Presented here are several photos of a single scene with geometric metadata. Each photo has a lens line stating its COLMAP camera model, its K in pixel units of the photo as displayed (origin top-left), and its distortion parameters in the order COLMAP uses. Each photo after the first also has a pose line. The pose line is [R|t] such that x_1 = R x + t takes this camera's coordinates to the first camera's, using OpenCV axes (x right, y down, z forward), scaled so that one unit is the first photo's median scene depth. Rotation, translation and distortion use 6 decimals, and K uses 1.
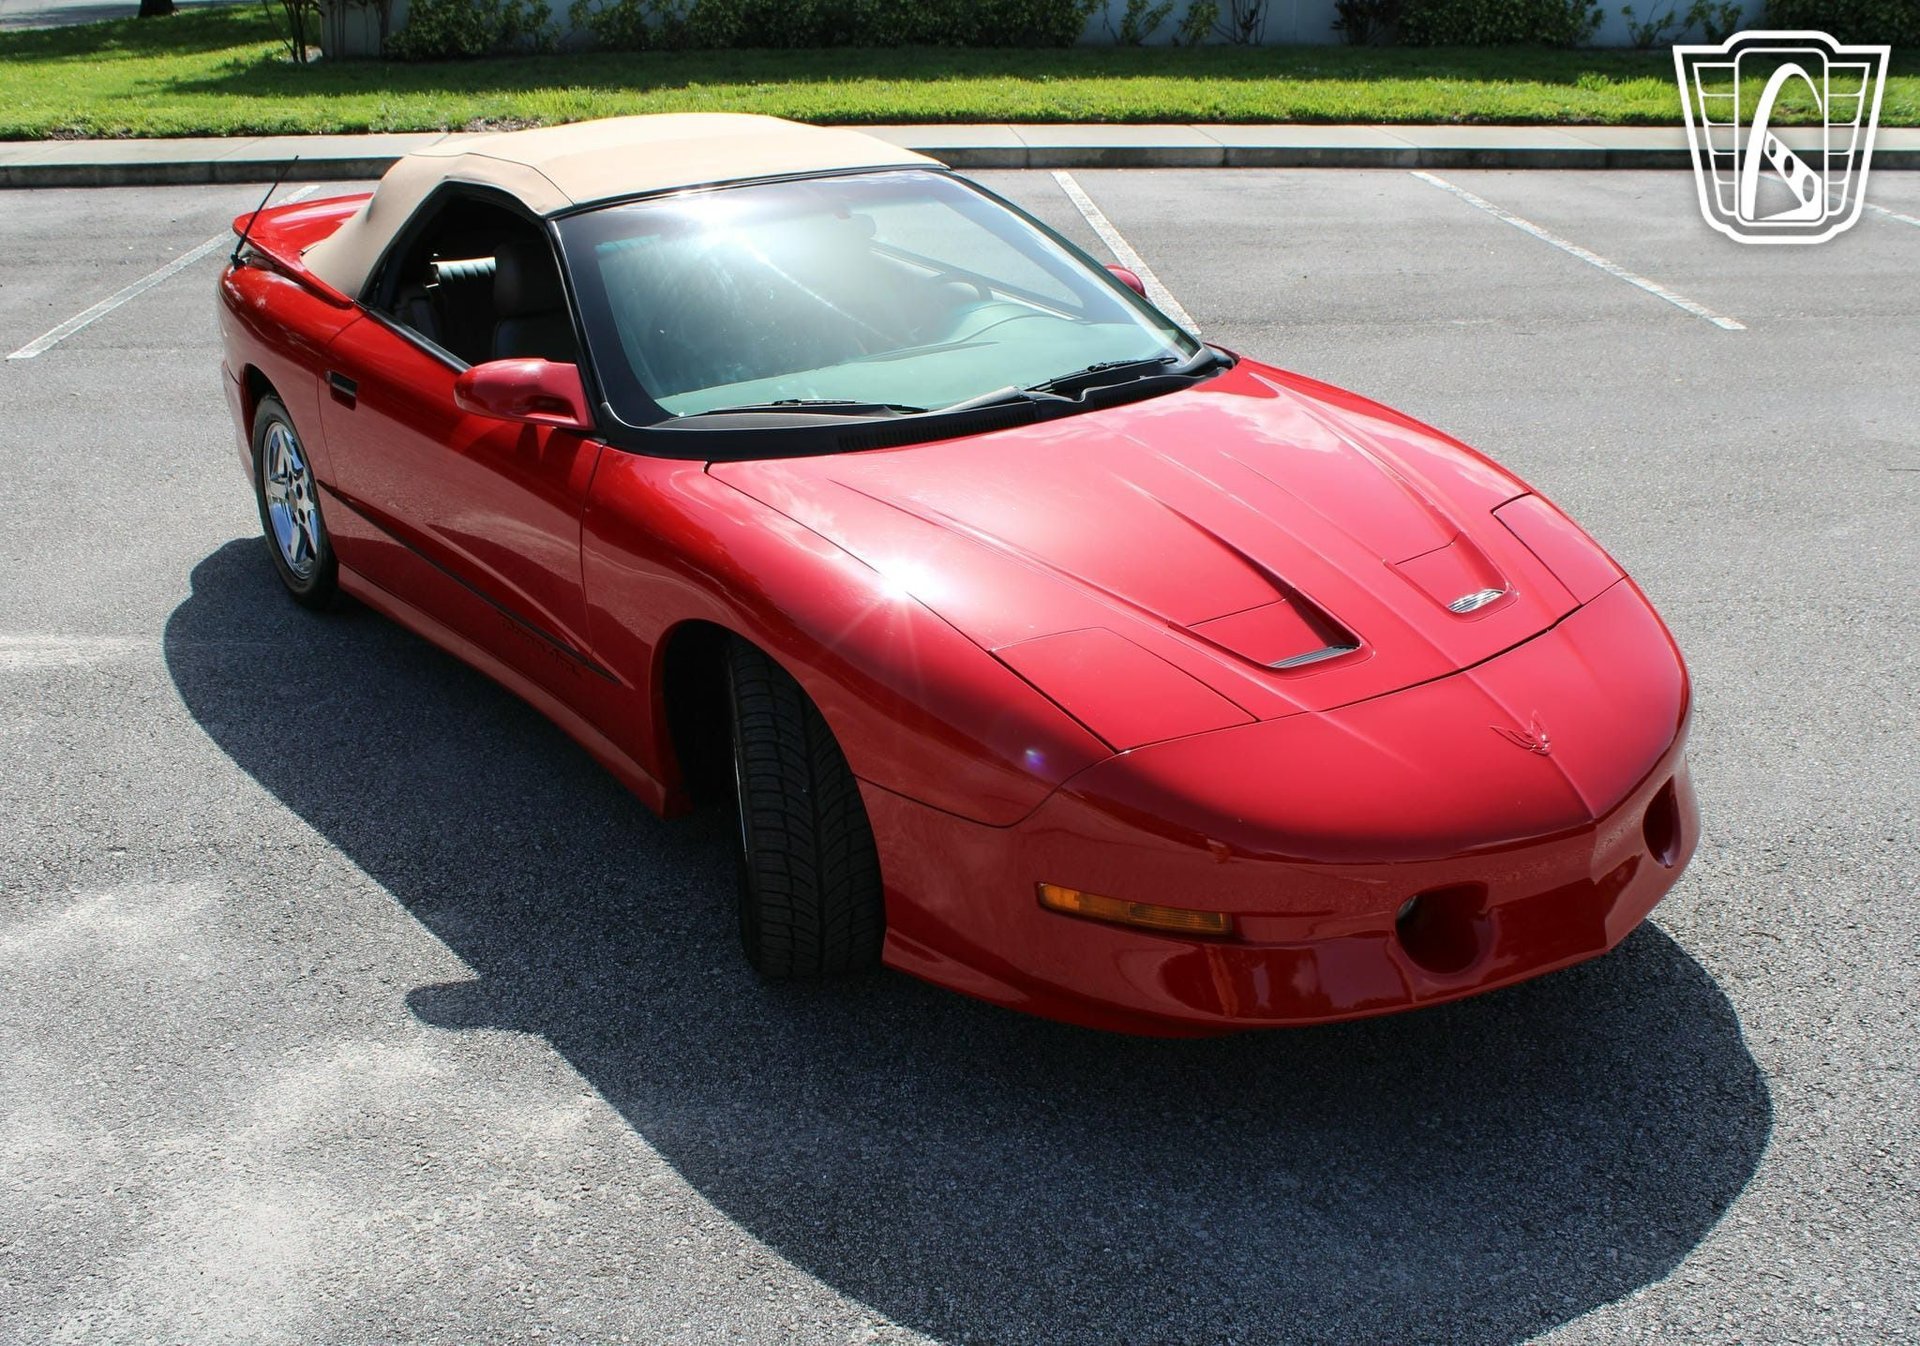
lens RADIAL K [[1990.3, 0, 958.4], [0, 1990.3, 676.0], [0, 0, 1]] dist [-0.136141, 0.150770]
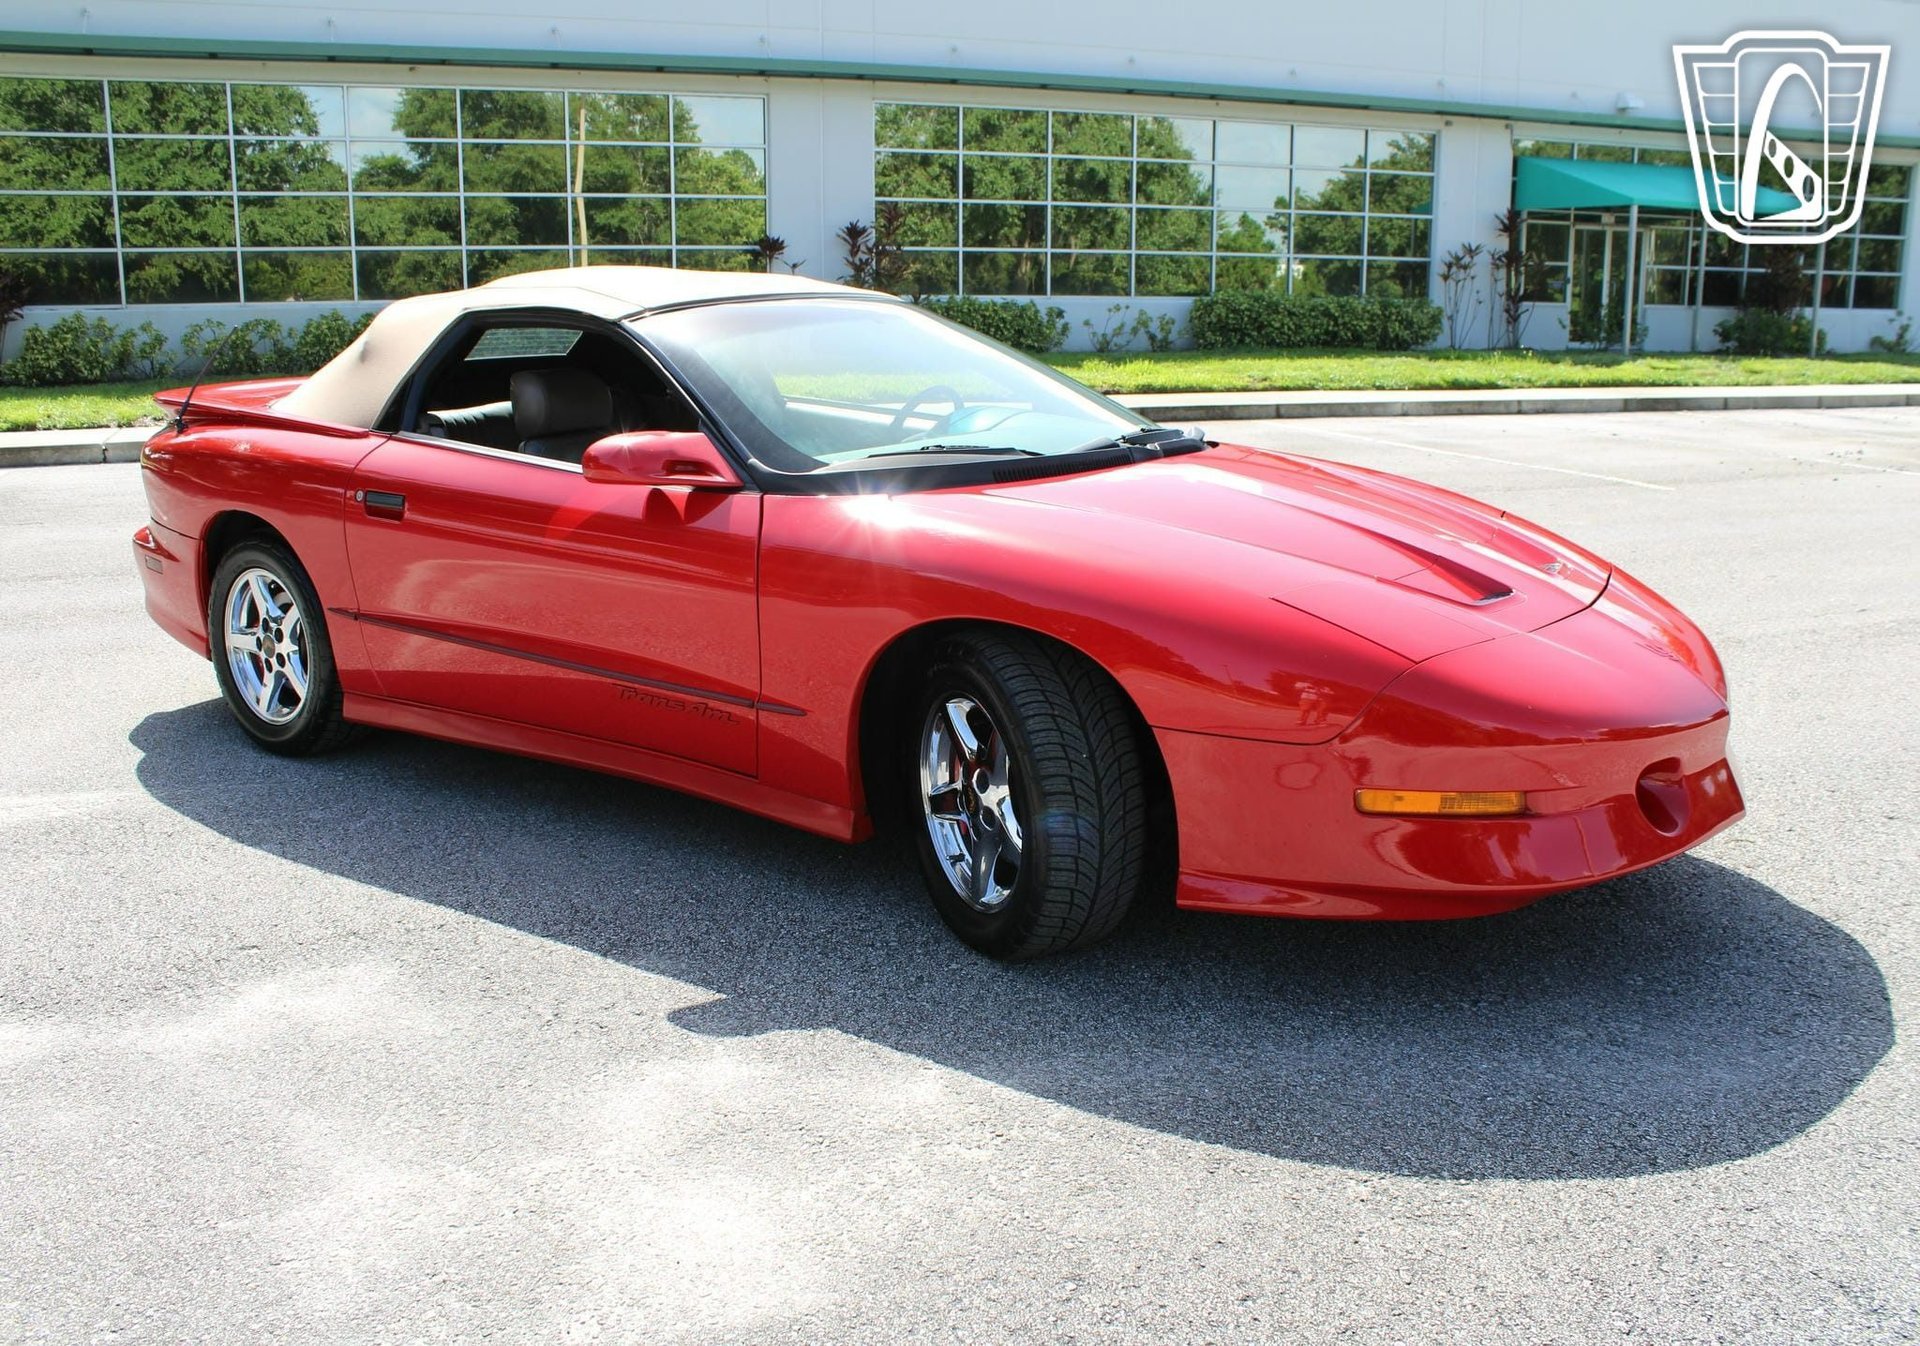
lens RADIAL K [[1728.2, 0, 999.4], [0, 1728.2, 677.1], [0, 0, 1]] dist [-0.175775, 0.156590]
pose [[0.949402, -0.068307, 0.306544, -0.353116], [0.113956, 0.984467, -0.133564, 0.118650], [-0.292659, 0.161738, 0.942439, 0.116443]]
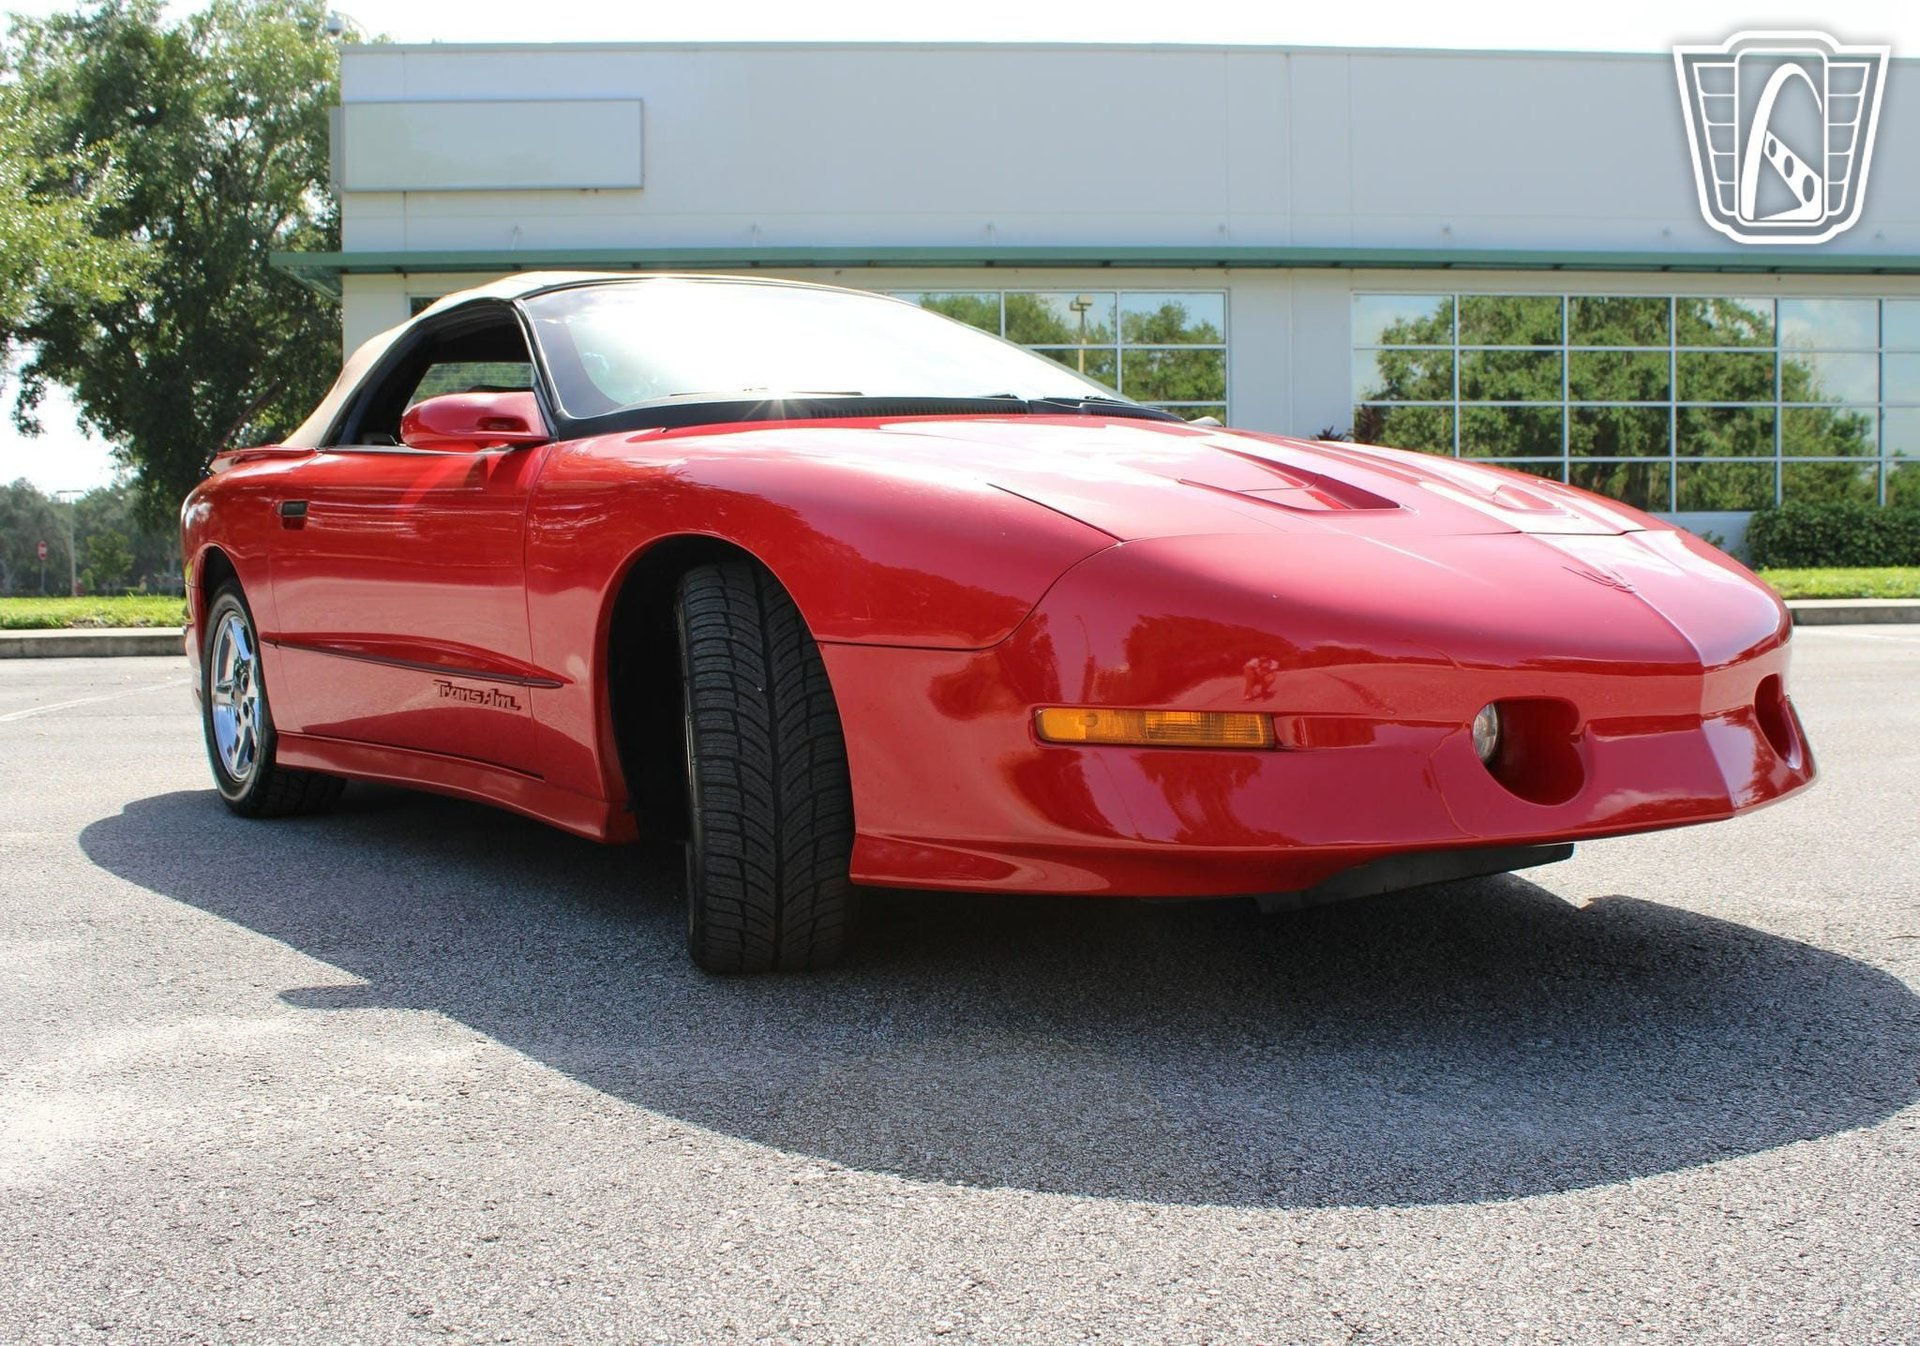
lens RADIAL K [[1990.3, 0, 958.4], [0, 1990.3, 676.0], [0, 0, 1]] dist [-0.136141, 0.150770]
pose [[0.999846, -0.016286, -0.006492, 0.011390], [0.013404, 0.948776, -0.315664, 0.282678], [0.011301, 0.315529, 0.948849, 0.169651]]
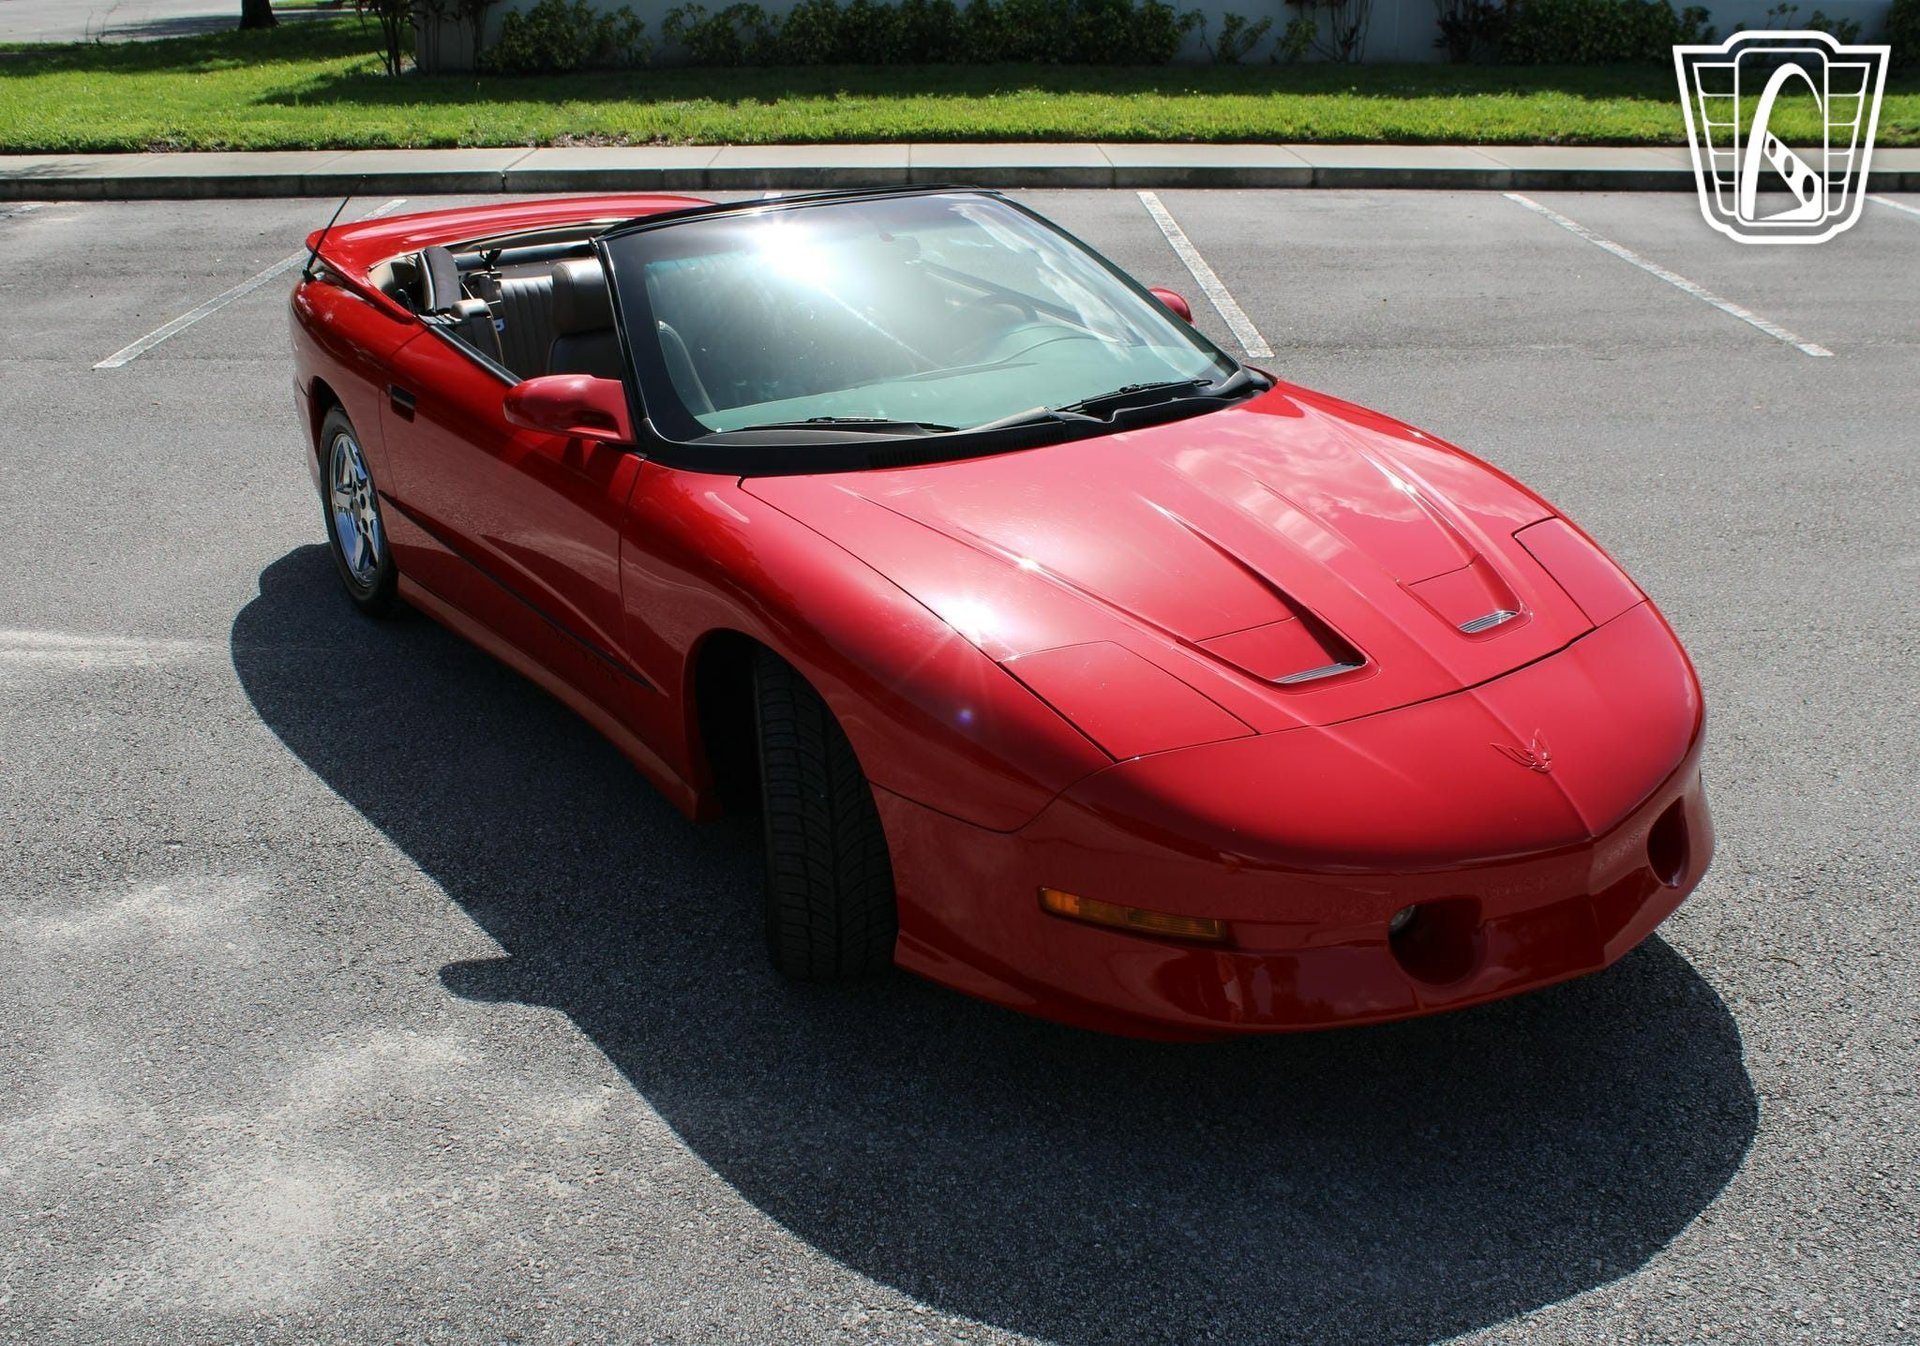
lens RADIAL K [[2040.7, 0, 954.7], [0, 2040.7, 653.1], [0, 0, 1]] dist [-0.140015, 0.165769]
pose [[0.998594, 0.016202, -0.050475, 0.037769], [-0.017413, 0.999569, -0.023644, 0.006695], [0.050070, 0.024490, 0.998445, -0.048240]]
